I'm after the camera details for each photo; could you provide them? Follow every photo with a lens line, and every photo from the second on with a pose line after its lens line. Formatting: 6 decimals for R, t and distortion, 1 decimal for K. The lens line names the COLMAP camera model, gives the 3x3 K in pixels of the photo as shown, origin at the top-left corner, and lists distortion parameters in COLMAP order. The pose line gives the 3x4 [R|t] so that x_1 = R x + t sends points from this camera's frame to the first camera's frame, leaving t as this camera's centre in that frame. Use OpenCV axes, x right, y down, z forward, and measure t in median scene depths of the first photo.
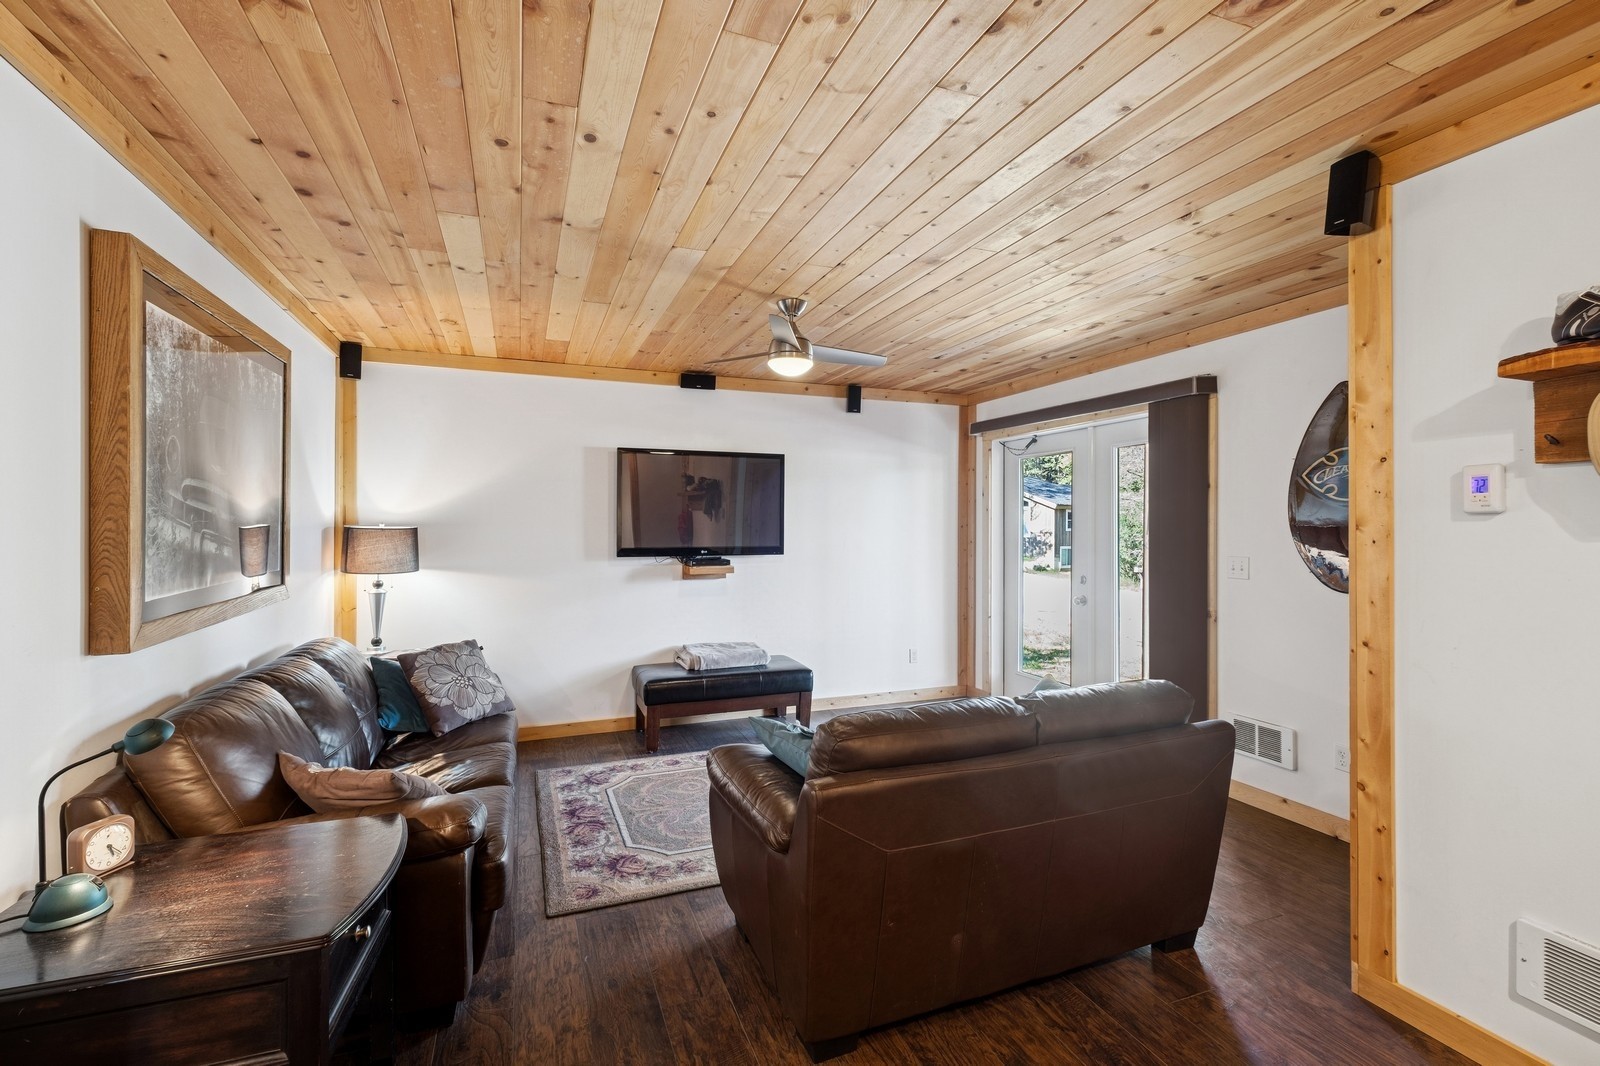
lens RADIAL K [[722.0, 0, 794.8], [0, 722.0, 532.4], [0, 0, 1]] dist [0.019908, -0.007796]
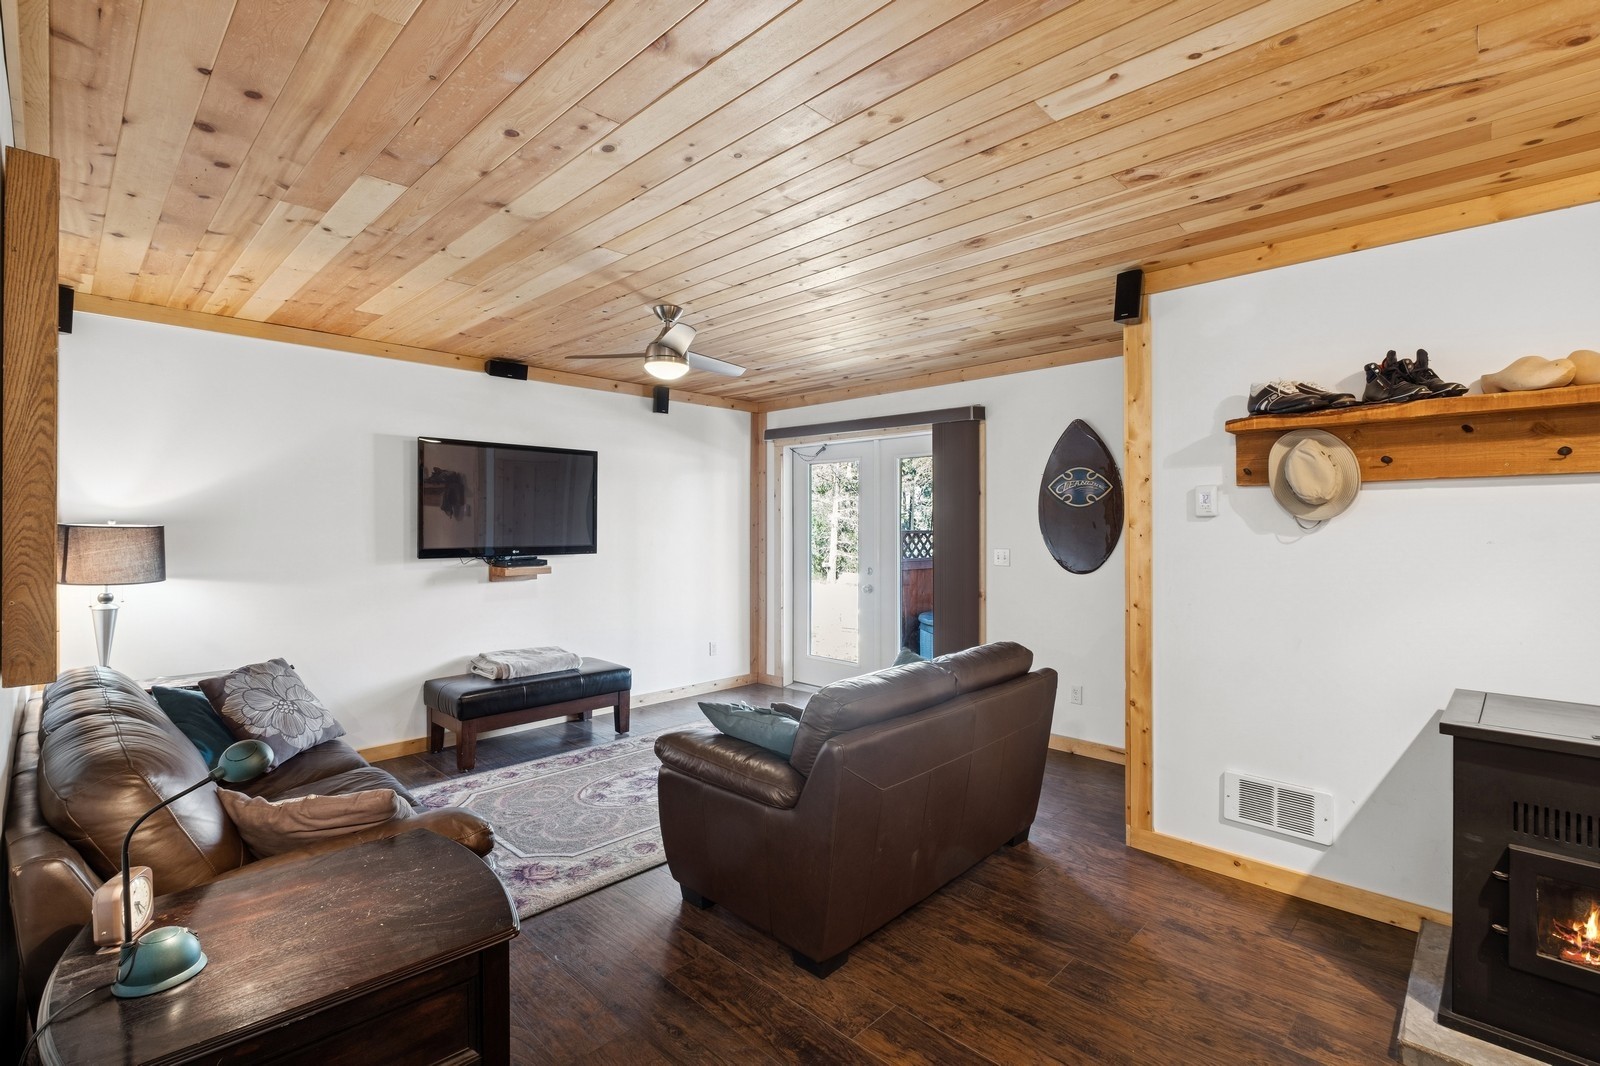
lens RADIAL K [[737.8, 0, 800.0], [0, 737.8, 533.0], [0, 0, 1]] dist [0.008732, -0.010556]
pose [[0.909121, -0.003684, 0.416515, -0.267970], [0.002851, 0.999992, 0.002622, 0.001168], [-0.416522, -0.001196, 0.909125, -0.039674]]
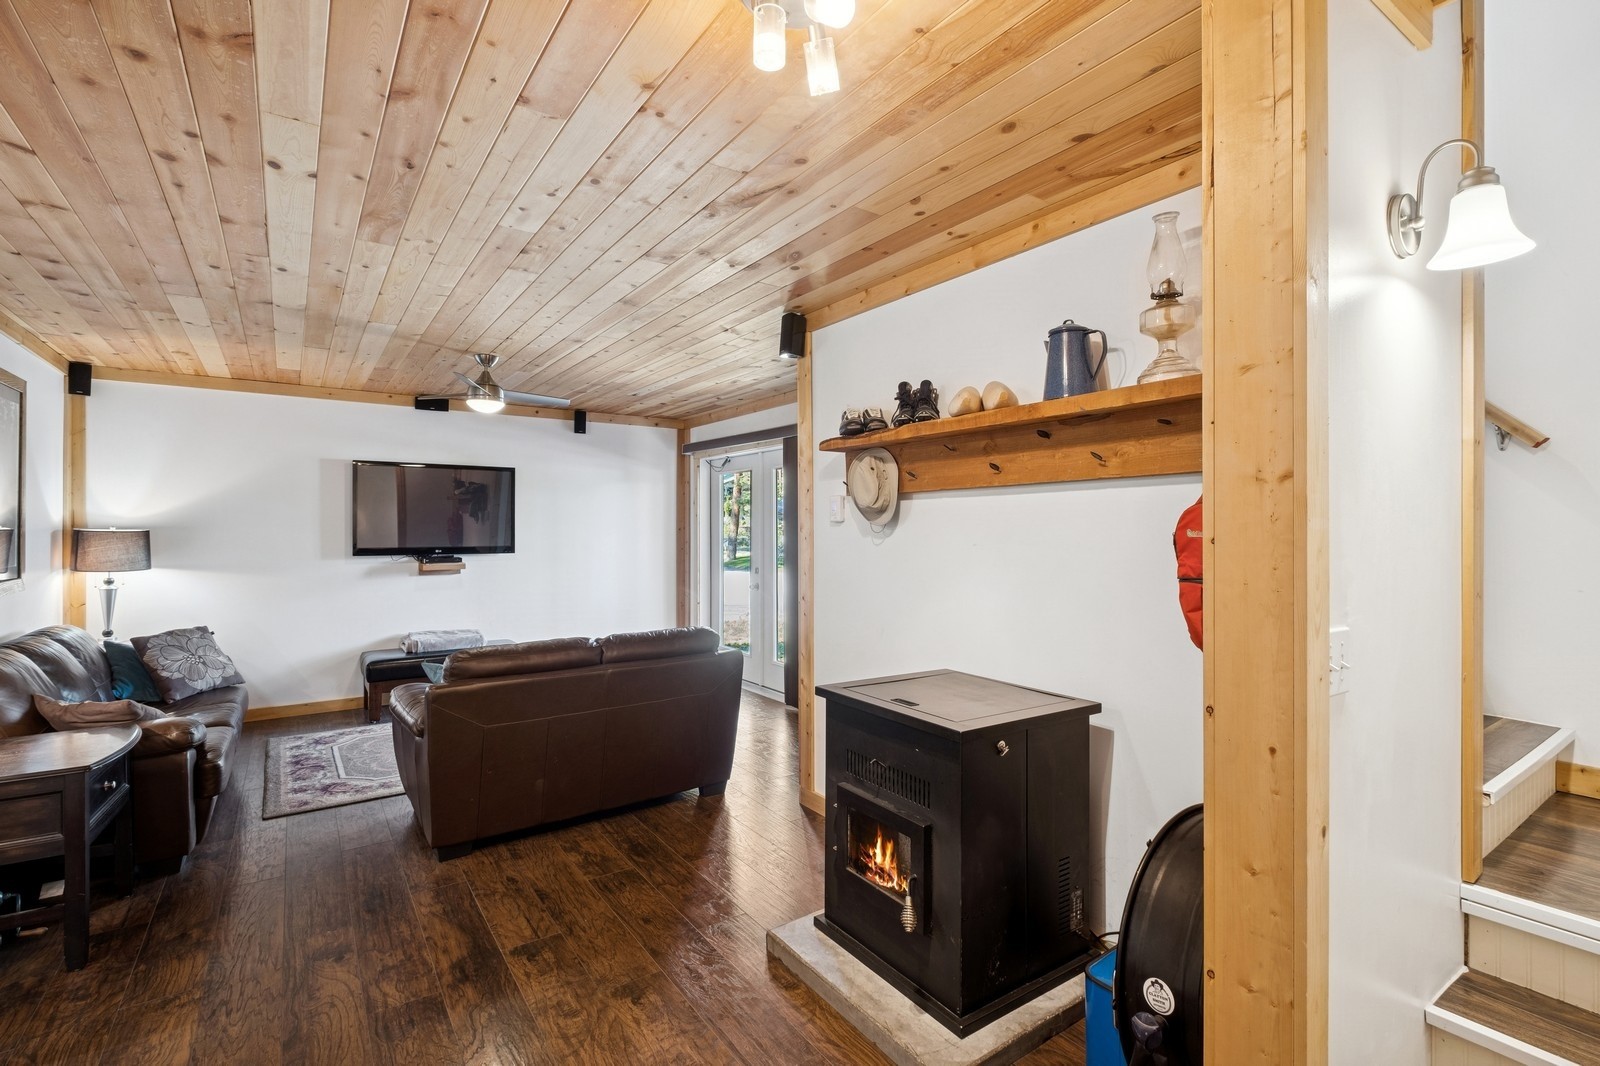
lens RADIAL K [[745.1, 0, 803.5], [0, 745.1, 536.7], [0, 0, 1]] dist [0.001956, -0.007786]
pose [[0.971252, -0.002871, 0.238038, 0.224958], [0.002408, 0.999995, 0.002238, 0.003553], [-0.238043, -0.001601, 0.971253, -0.423931]]
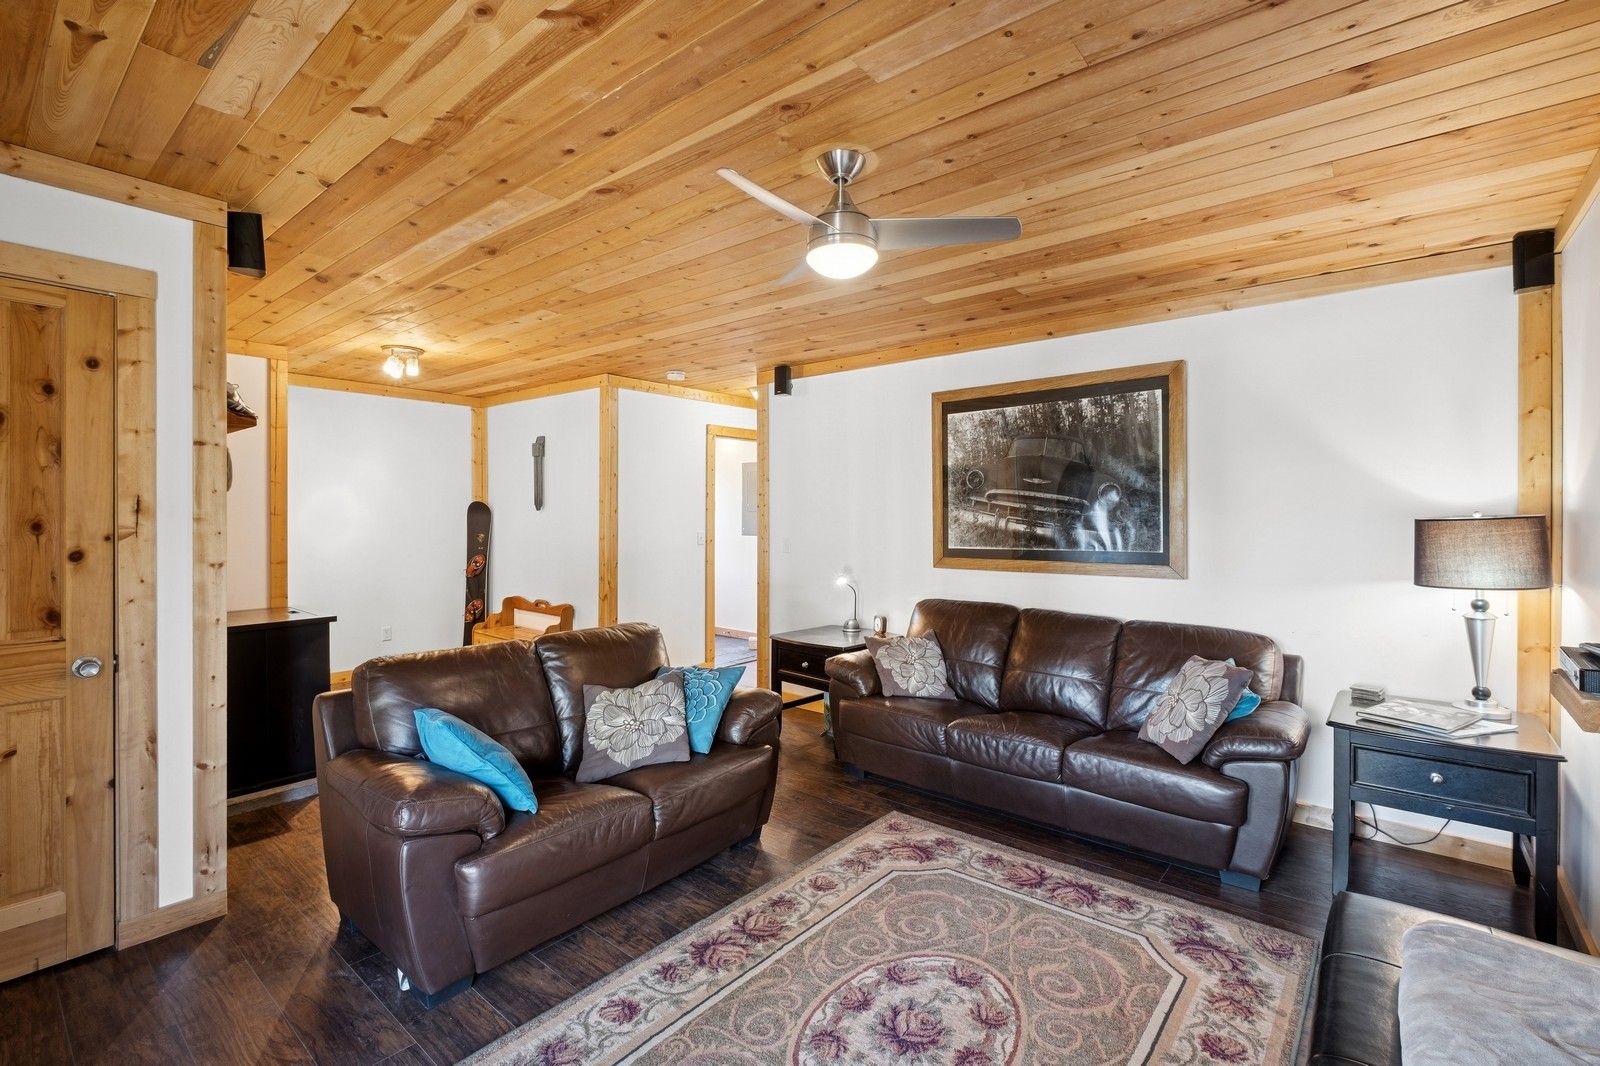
lens RADIAL K [[716.2, 0, 793.8], [0, 716.2, 518.1], [0, 0, 1]] dist [0.016128, -0.008125]
pose [[-0.877634, 0.000557, -0.479332, 0.324405], [-0.005289, 0.999927, 0.010846, -0.011460], [0.479303, 0.012054, -0.877567, 1.500287]]
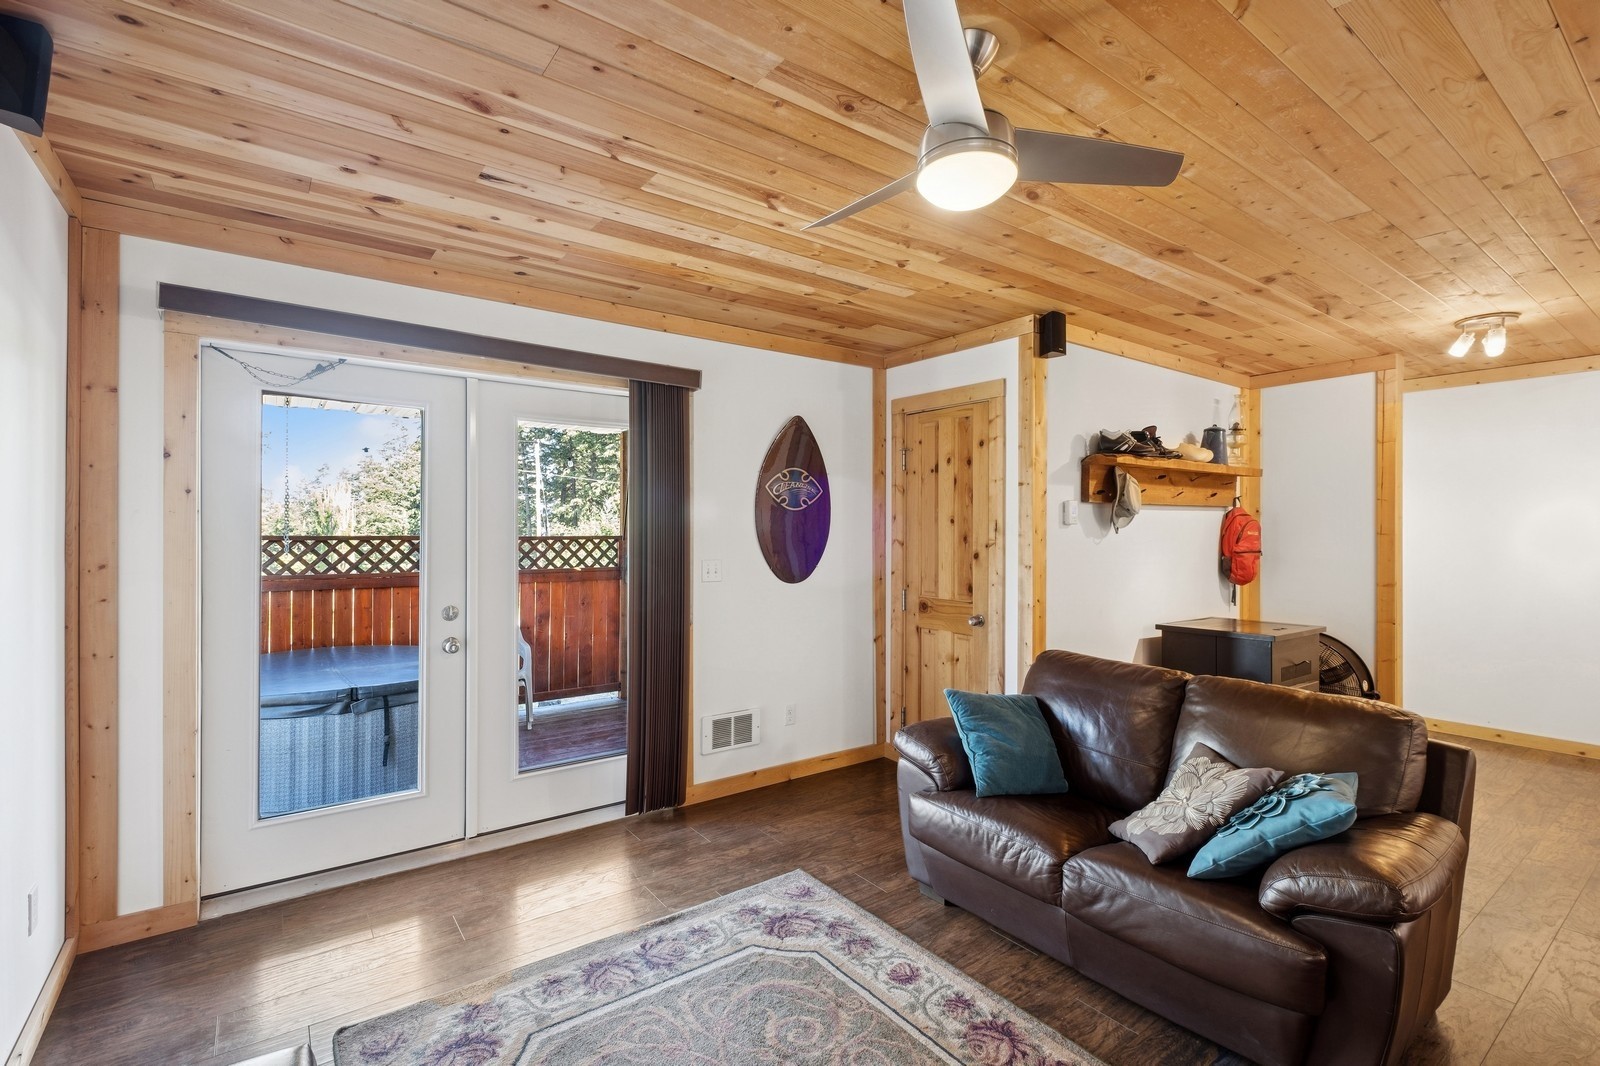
lens RADIAL K [[722.0, 0, 794.8], [0, 722.0, 532.4], [0, 0, 1]] dist [0.019908, -0.007796]
pose [[-0.266892, -0.003674, 0.963720, -0.412204], [0.002283, 0.999988, 0.004444, -0.009209], [-0.963724, 0.003386, -0.266880, 1.206580]]
